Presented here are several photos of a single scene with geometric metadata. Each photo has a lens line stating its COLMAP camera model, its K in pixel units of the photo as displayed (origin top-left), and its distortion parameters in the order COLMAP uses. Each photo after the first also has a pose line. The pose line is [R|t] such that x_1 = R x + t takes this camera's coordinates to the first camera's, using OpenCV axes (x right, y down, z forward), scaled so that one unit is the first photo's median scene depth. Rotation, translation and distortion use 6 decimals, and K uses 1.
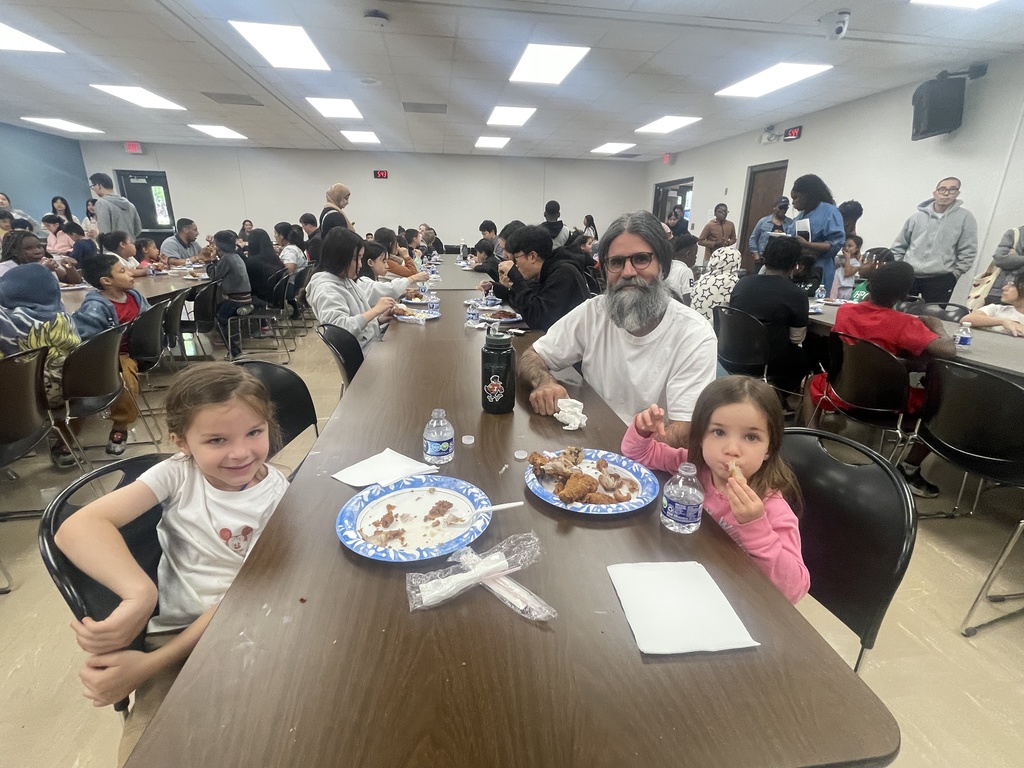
lens RADIAL K [[465.5, 0, 517.7], [0, 465.5, 382.1], [0, 0, 1]] dist [-0.015936, 0.000075]
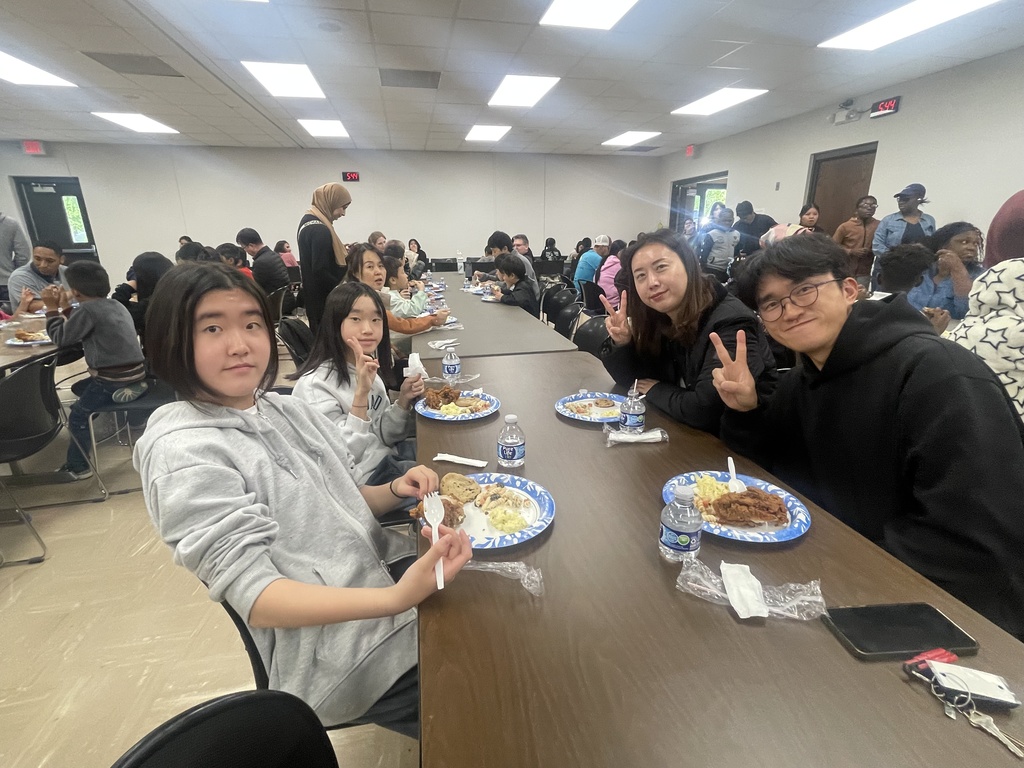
lens RADIAL K [[478.4, 0, 512.0], [0, 478.4, 384.0], [0, 0, 1]] dist [-0.001019, -0.000594]
pose [[0.999008, -0.035014, 0.027515, -0.060492], [0.035512, 0.999210, -0.017839, -0.071479], [-0.026869, 0.018798, 0.999462, 0.194386]]
